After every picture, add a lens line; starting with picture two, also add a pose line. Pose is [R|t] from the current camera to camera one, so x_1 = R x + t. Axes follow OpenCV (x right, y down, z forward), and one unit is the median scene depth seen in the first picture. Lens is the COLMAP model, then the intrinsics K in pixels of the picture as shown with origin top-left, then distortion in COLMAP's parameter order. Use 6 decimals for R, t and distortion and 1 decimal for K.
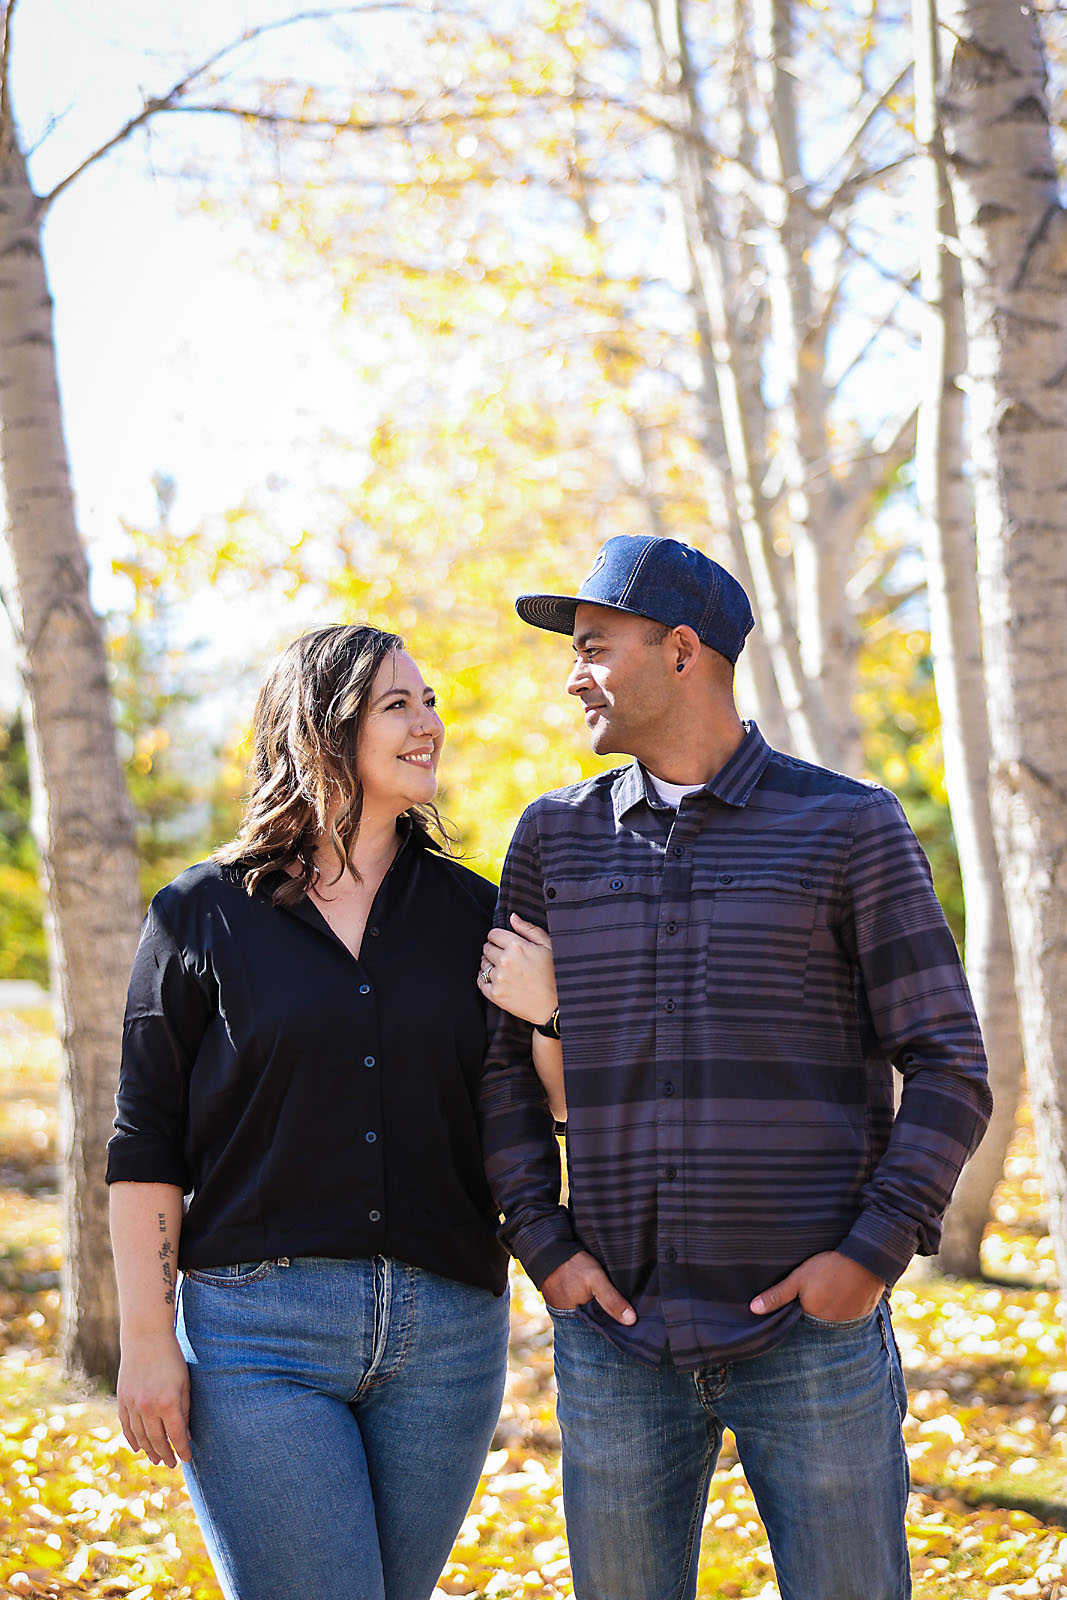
lens RADIAL K [[2785.7, 0, 543.5], [0, 2785.7, 786.1], [0, 0, 1]] dist [0.155088, 0.000000]
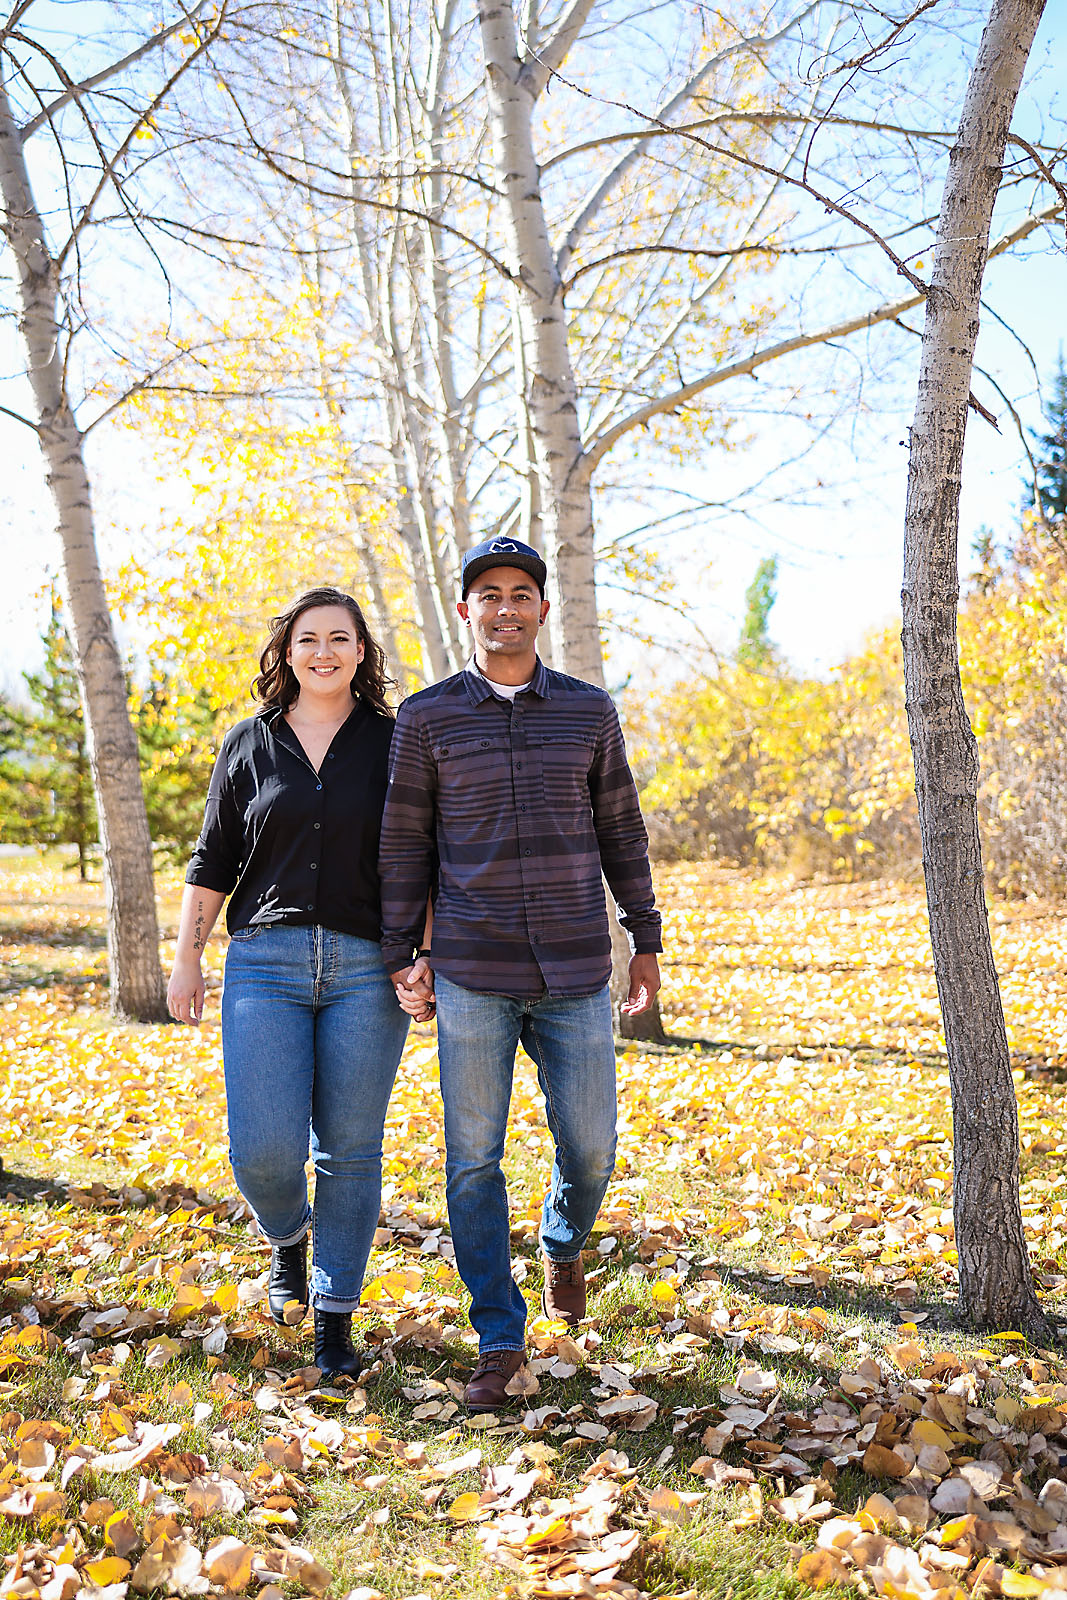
lens RADIAL K [[1597.6, 0, 531.3], [0, 1597.6, 791.7], [0, 0, 1]] dist [-0.018980, 0.000000]
pose [[0.990123, -0.019091, 0.138898, -0.026229], [0.013002, 0.998920, 0.044613, -0.001312], [-0.139600, -0.042366, 0.989301, -0.182343]]
